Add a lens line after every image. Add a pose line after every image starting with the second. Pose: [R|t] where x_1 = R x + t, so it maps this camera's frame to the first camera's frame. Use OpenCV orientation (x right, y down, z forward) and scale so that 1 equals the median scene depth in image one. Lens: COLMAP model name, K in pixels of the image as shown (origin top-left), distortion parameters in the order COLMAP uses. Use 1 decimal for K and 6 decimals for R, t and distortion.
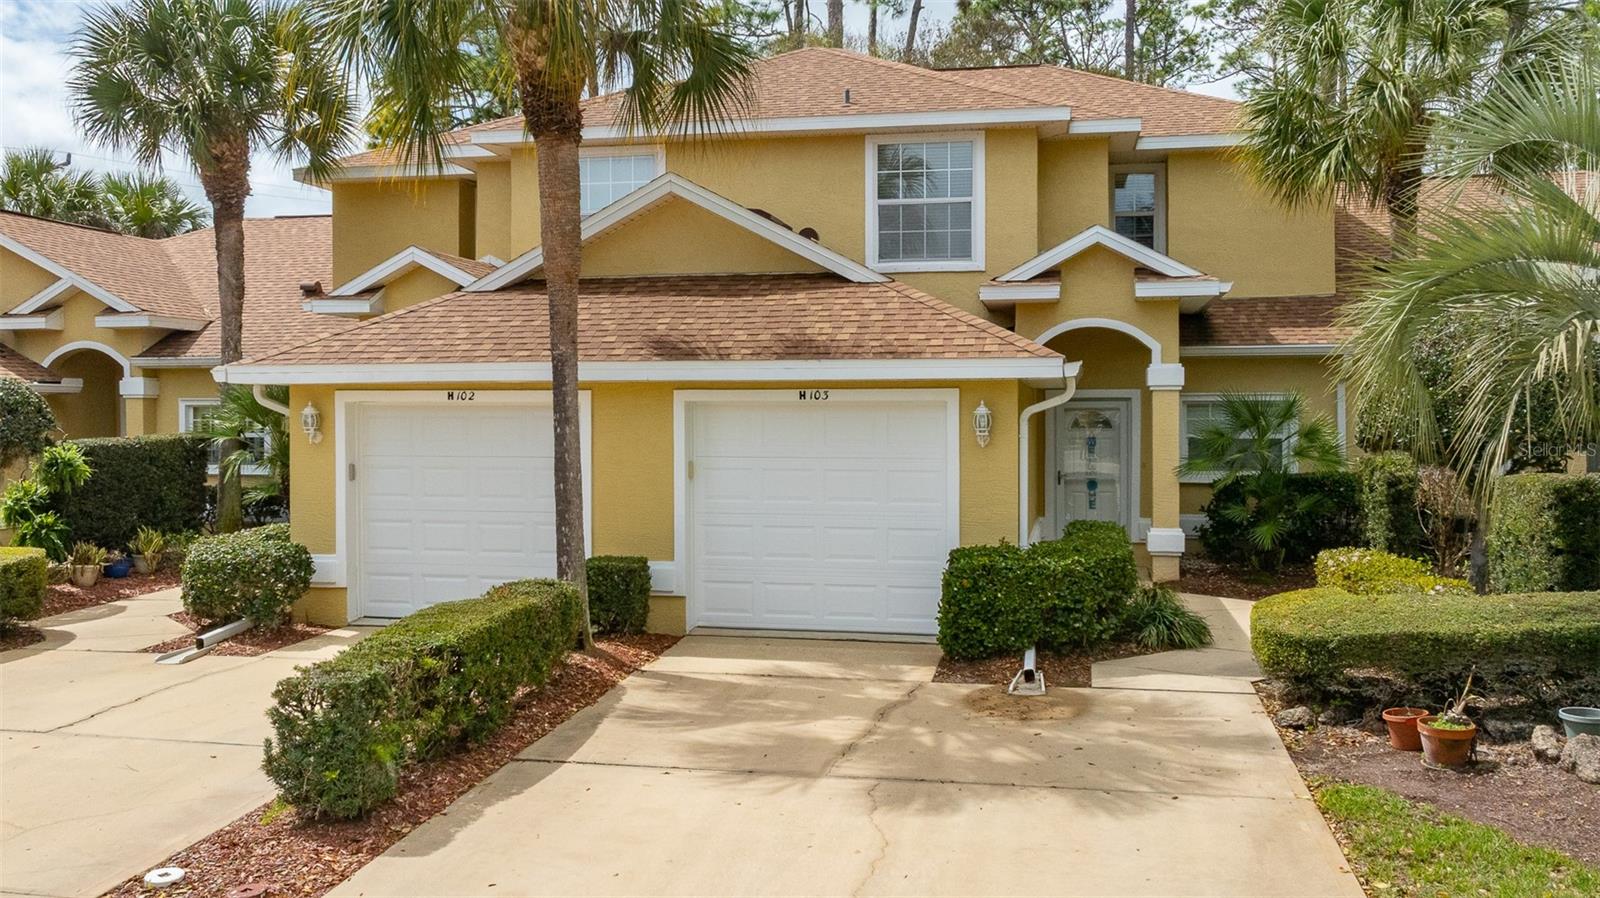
lens RADIAL K [[1237.7, 0, 733.9], [0, 1237.7, 449.2], [0, 0, 1]] dist [-0.006294, -0.002354]
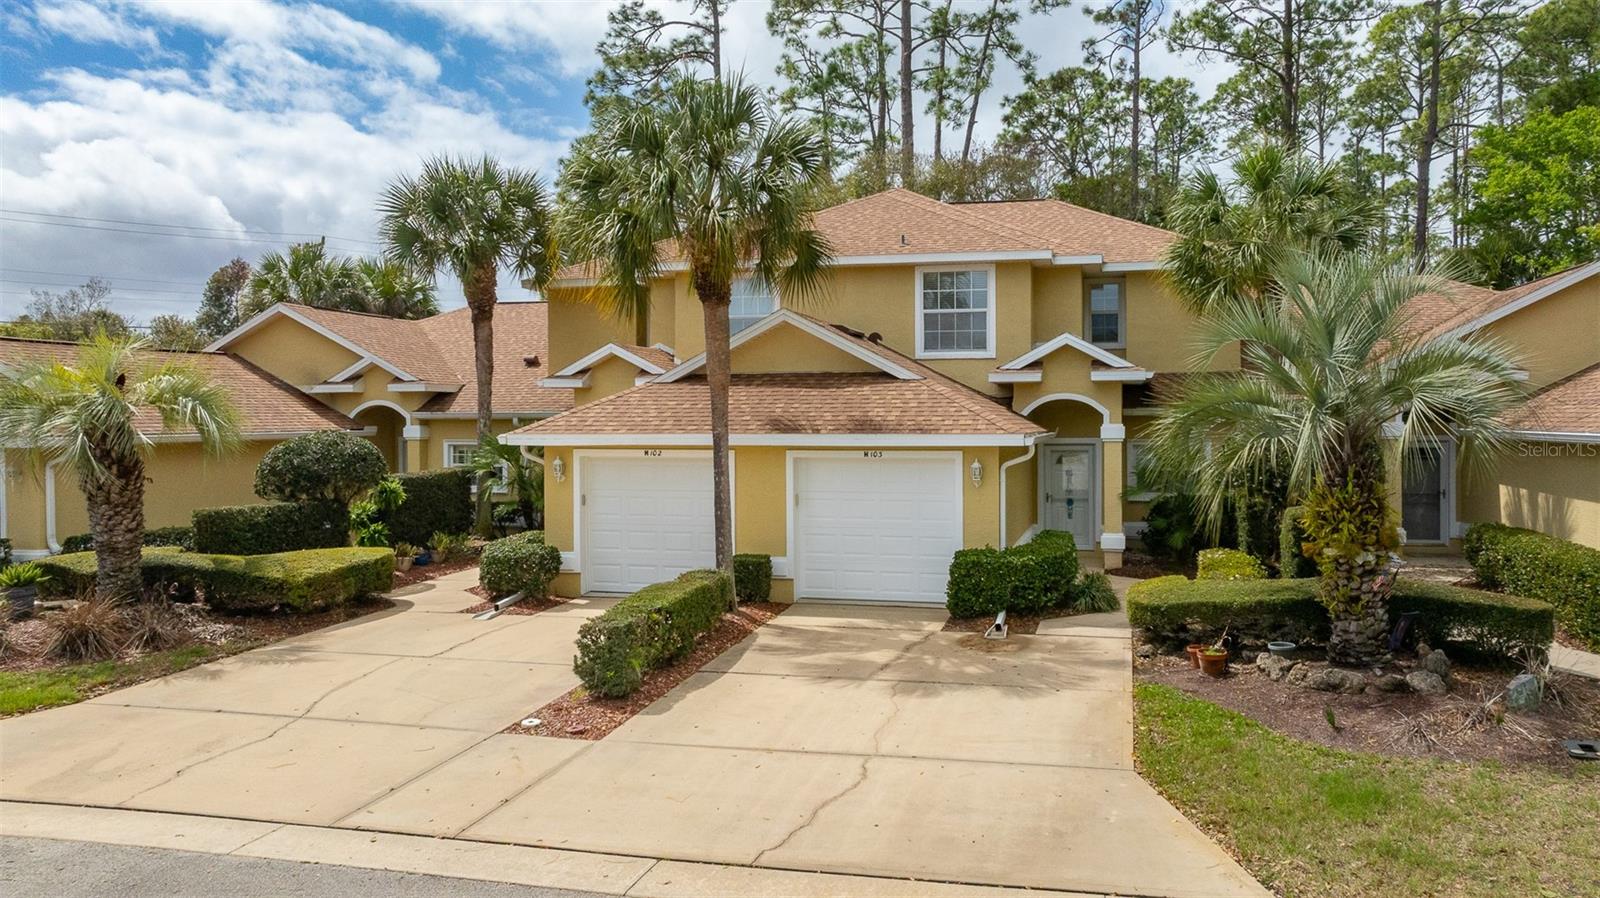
lens RADIAL K [[1040.3, 0, 809.5], [0, 1040.3, 453.0], [0, 0, 1]] dist [-0.007981, -0.001038]
pose [[0.999707, -0.001233, -0.024181, 0.013891], [0.001303, 0.999995, 0.002880, -0.047029], [0.024177, -0.002911, 0.999703, -0.338530]]
